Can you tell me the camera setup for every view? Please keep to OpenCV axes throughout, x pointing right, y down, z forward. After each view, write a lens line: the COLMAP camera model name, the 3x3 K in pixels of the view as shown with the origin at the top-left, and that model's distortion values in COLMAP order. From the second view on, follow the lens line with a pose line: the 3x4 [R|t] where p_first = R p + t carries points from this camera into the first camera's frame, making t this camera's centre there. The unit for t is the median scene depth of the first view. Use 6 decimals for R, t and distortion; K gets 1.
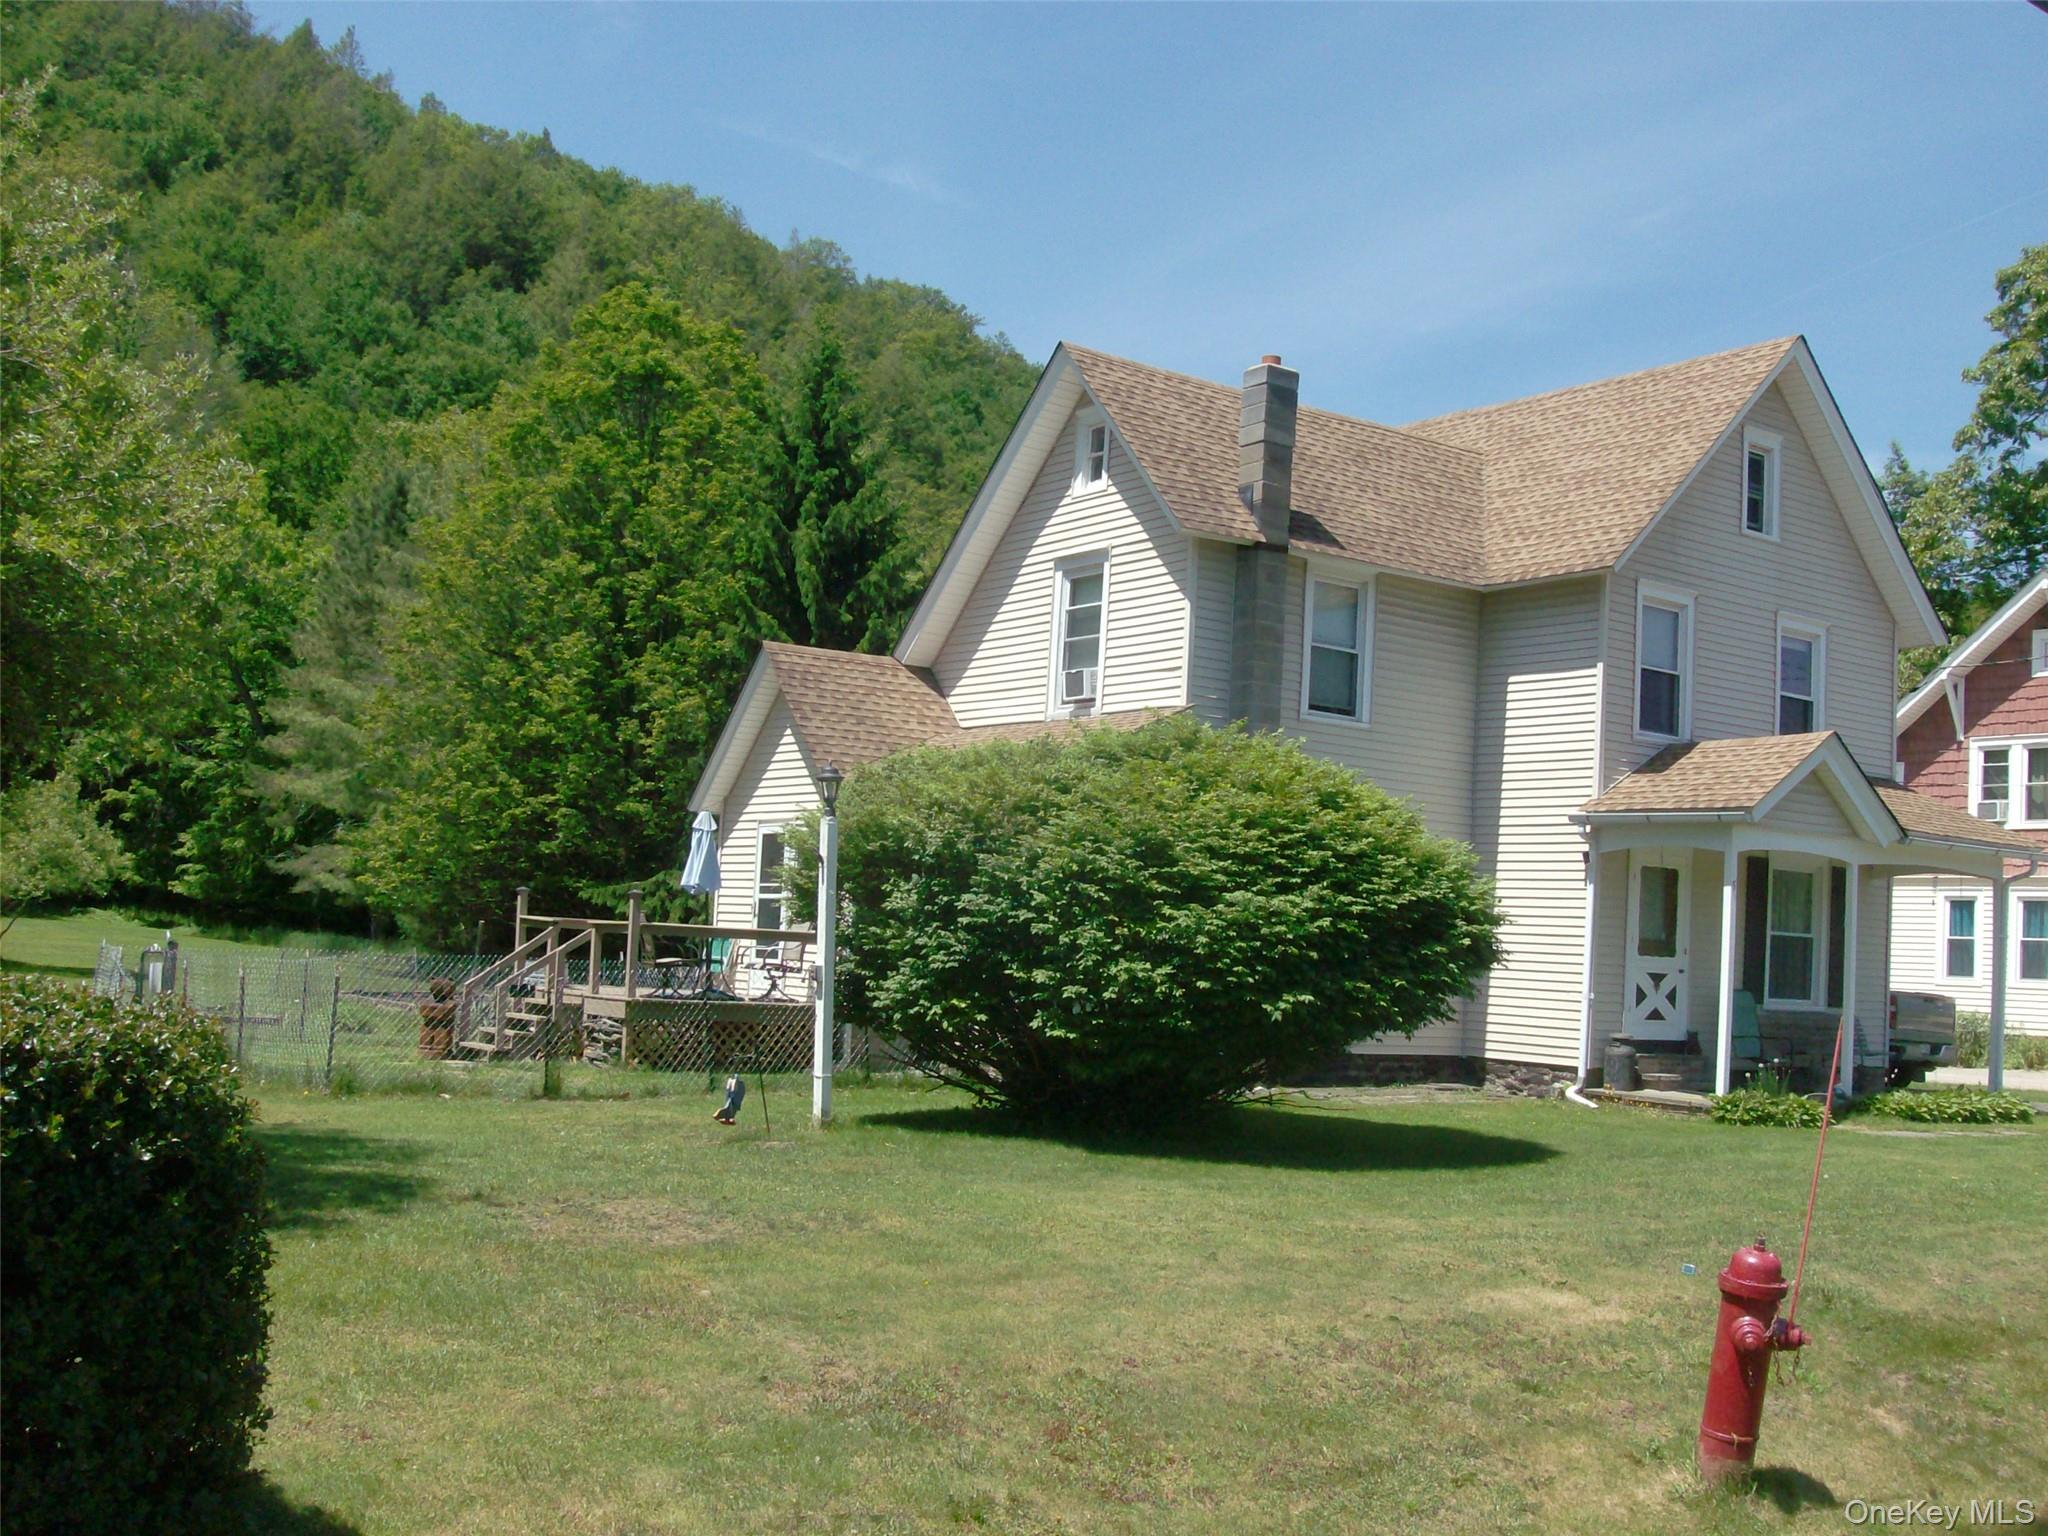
lens RADIAL K [[2199.3, 0, 1067.6], [0, 2199.3, 773.8], [0, 0, 1]] dist [-0.202747, 0.181387]
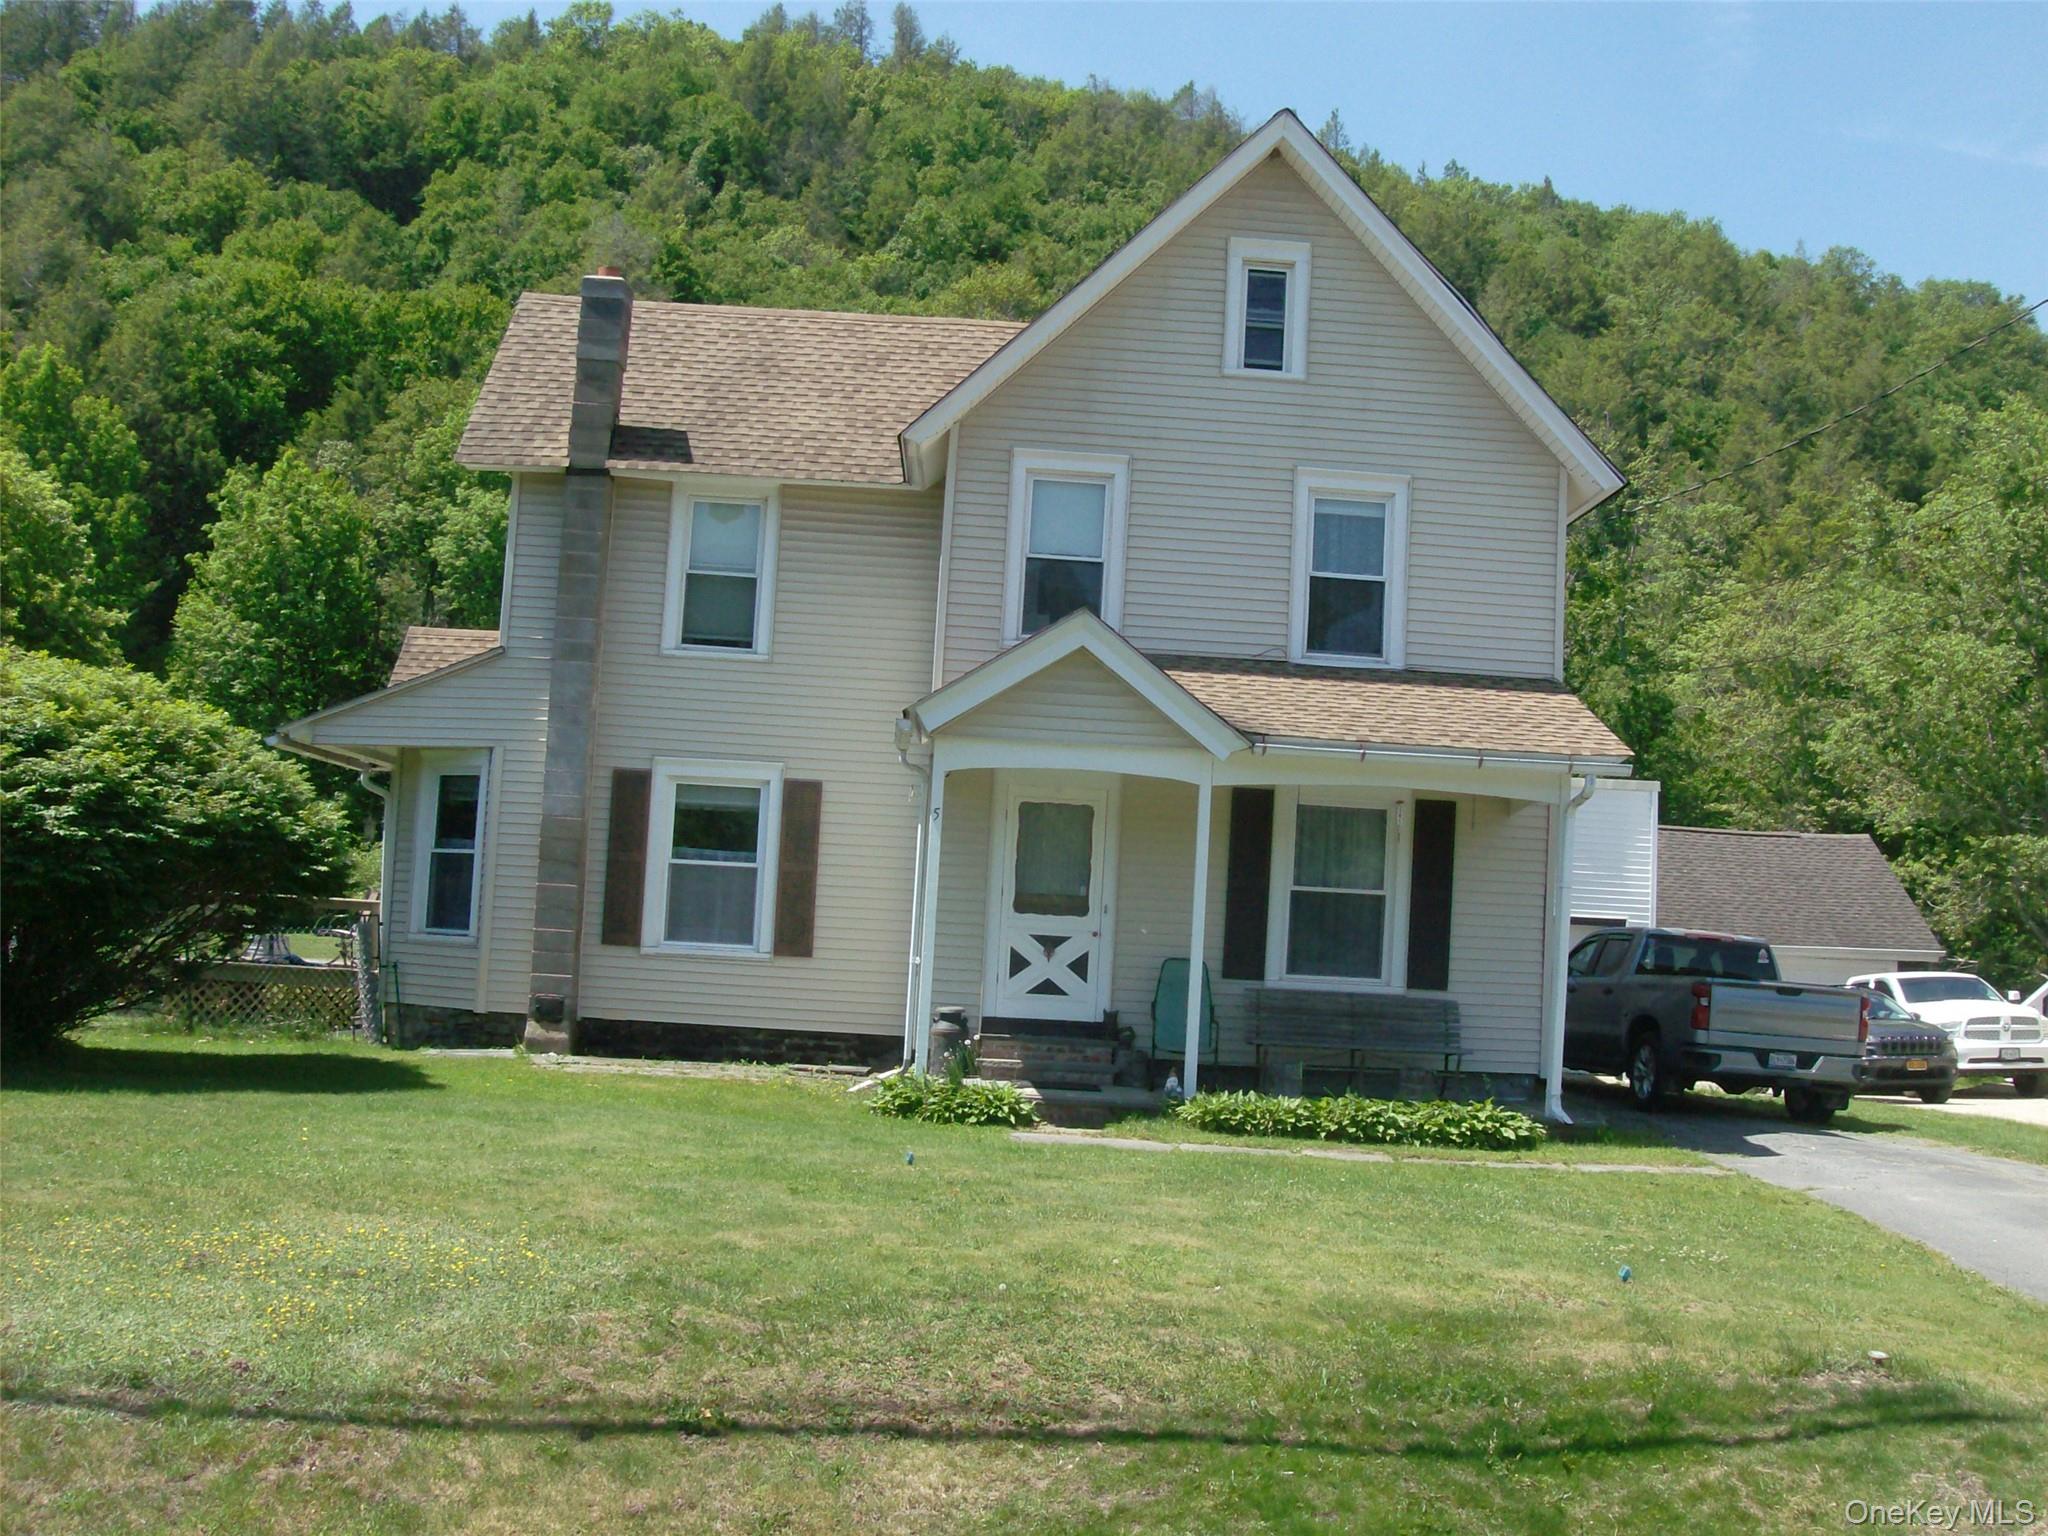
lens RADIAL K [[2199.3, 0, 1067.6], [0, 2199.3, 773.8], [0, 0, 1]] dist [-0.202747, 0.181387]
pose [[0.841052, -0.052122, -0.538438, 0.716815], [0.036071, 0.998536, -0.040317, 0.065487], [0.539751, 0.014487, 0.841700, 0.323034]]
